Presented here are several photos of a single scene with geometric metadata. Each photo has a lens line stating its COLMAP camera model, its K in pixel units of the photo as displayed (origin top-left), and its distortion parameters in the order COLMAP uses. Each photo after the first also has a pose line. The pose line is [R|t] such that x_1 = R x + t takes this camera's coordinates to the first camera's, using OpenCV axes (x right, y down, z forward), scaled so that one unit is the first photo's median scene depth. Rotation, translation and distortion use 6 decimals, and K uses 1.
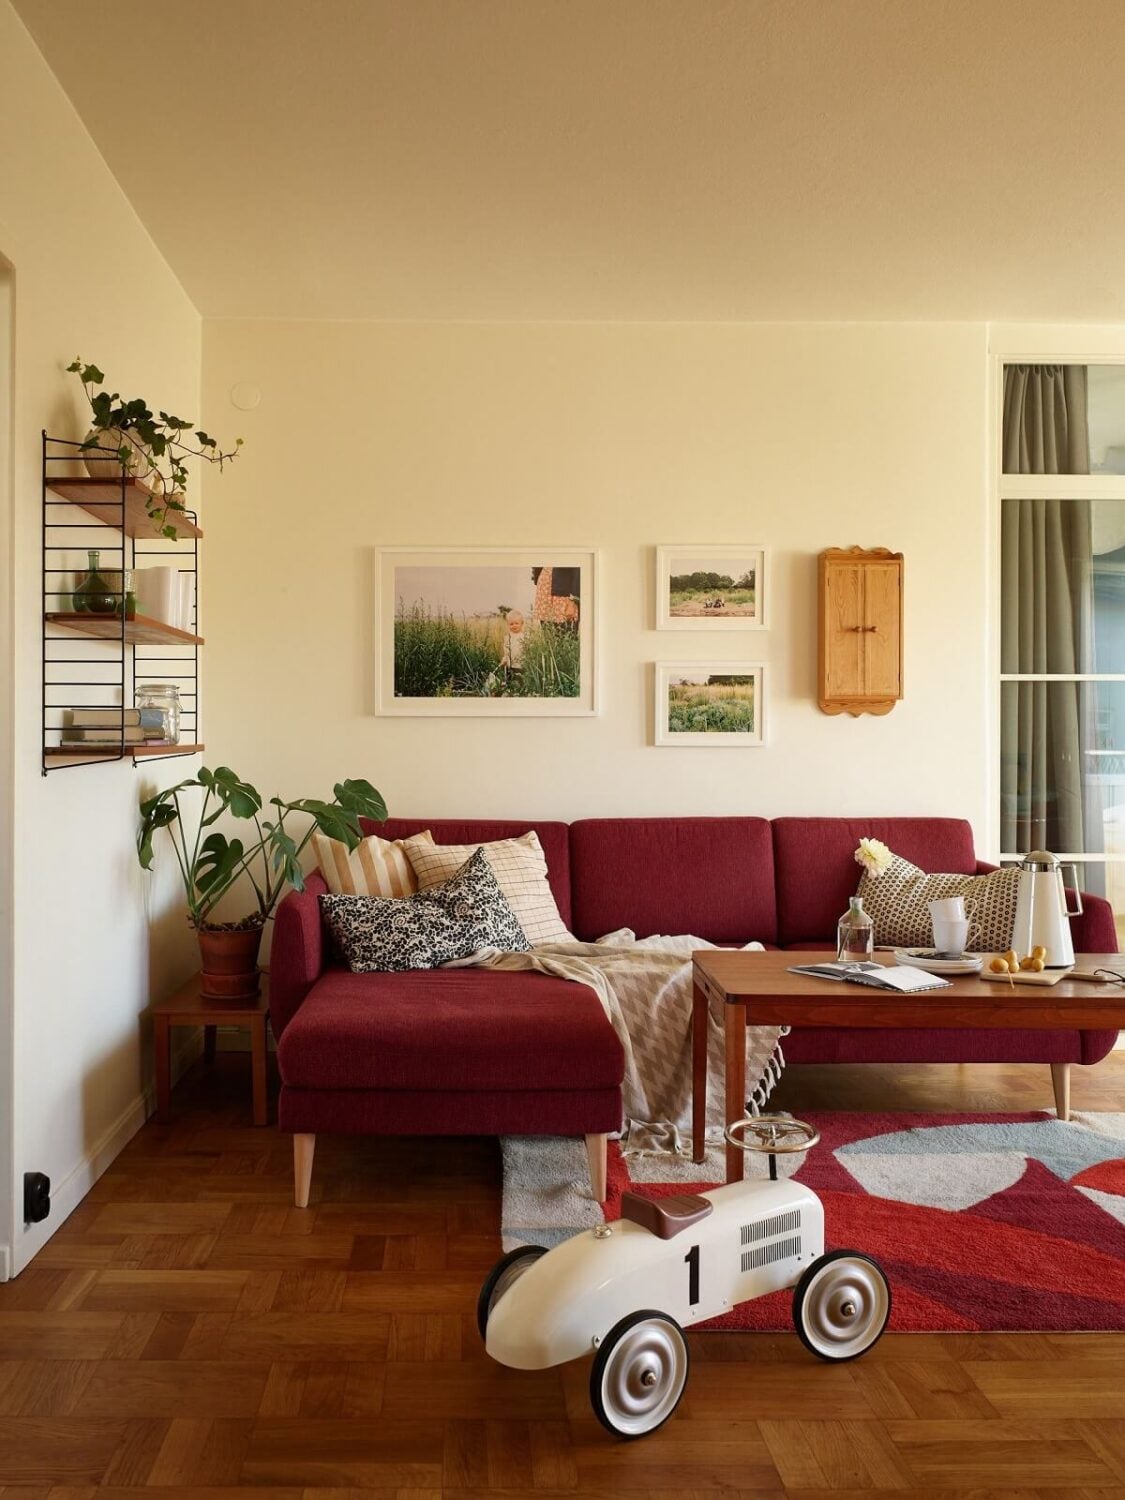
lens RADIAL K [[1283.8, 0, 545.9], [0, 1283.8, 757.2], [0, 0, 1]] dist [0.005650, -0.033332]
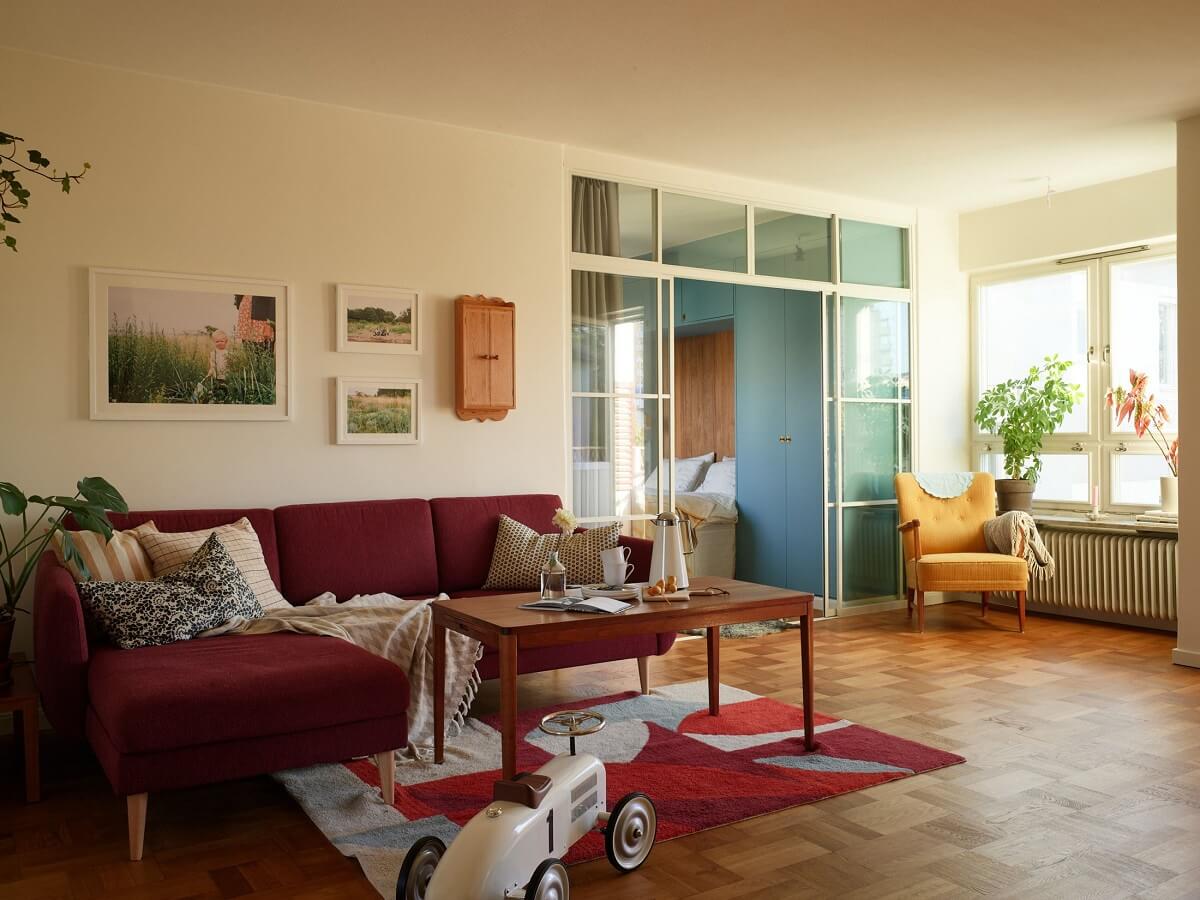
lens RADIAL K [[1010.3, 0, 592.0], [0, 1010.3, 453.7], [0, 0, 1]] dist [-0.047192, 0.025725]
pose [[0.846647, -0.013282, 0.531989, -0.240497], [0.014328, 0.999895, 0.002162, 0.001654], [-0.531962, 0.005792, 0.846749, 0.044578]]
